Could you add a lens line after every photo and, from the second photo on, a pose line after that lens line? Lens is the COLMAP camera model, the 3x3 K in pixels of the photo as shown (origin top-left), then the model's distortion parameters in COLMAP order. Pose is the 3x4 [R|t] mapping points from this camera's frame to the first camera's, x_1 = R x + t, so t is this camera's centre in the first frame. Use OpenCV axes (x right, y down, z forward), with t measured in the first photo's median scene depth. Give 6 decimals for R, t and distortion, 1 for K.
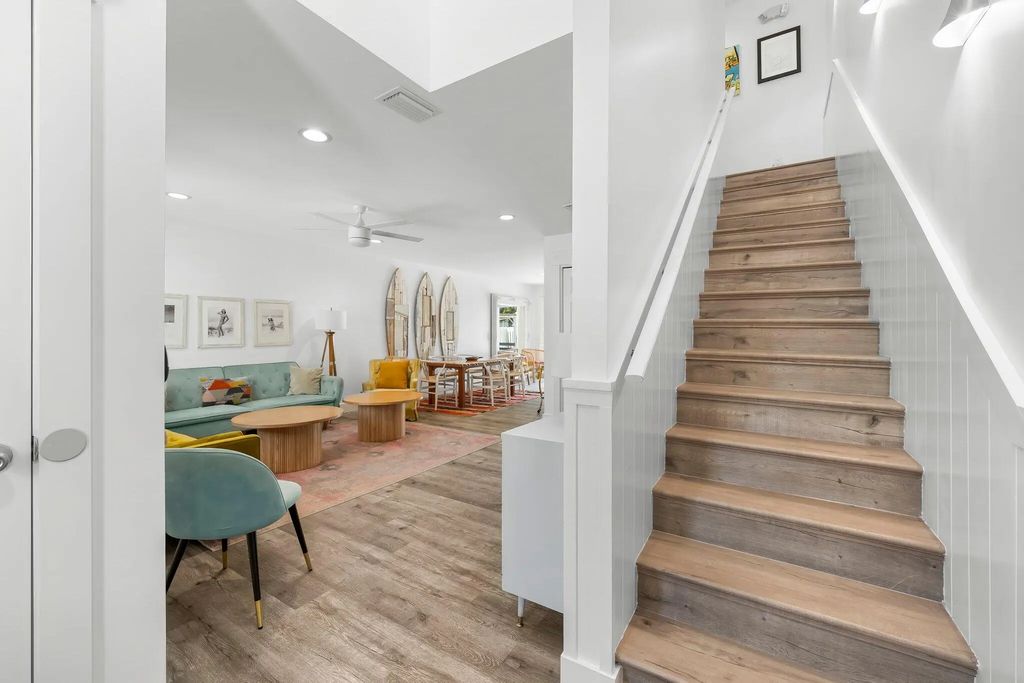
lens RADIAL K [[419.0, 0, 509.3], [0, 419.0, 334.2], [0, 0, 1]] dist [-0.003551, 0.000350]
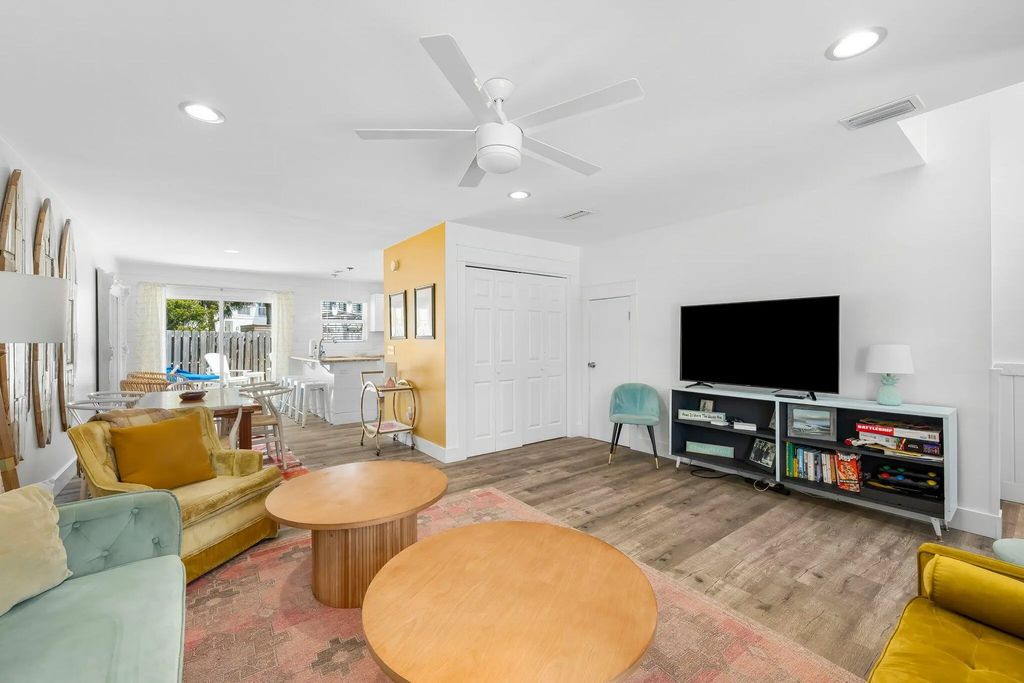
lens RADIAL K [[419.0, 0, 514.4], [0, 419.0, 340.8], [0, 0, 1]] dist [-0.003551, 0.000350]
pose [[0.334800, -0.006876, 0.942264, -0.844736], [0.007577, 0.999961, 0.004605, -0.015018], [-0.942259, 0.005598, 0.334839, 0.868919]]
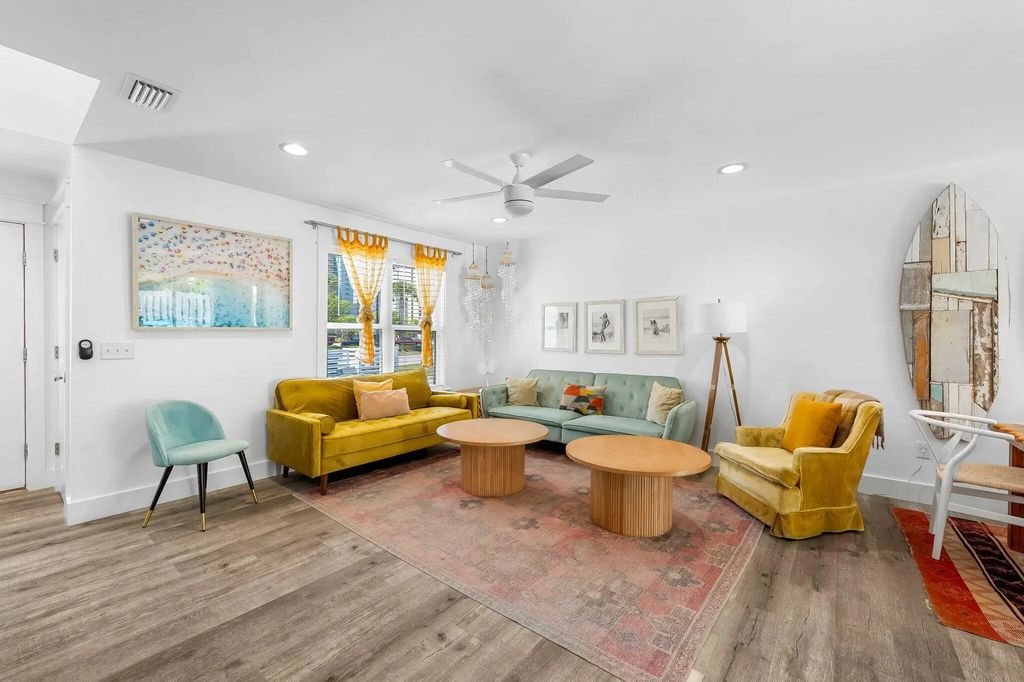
lens RADIAL K [[419.0, 0, 508.2], [0, 419.0, 334.4], [0, 0, 1]] dist [-0.003551, 0.000350]
pose [[-0.106890, -0.005795, -0.994254, 0.357888], [-0.008901, 0.999949, -0.004871, -0.005827], [0.994231, 0.008330, -0.106936, 1.115424]]
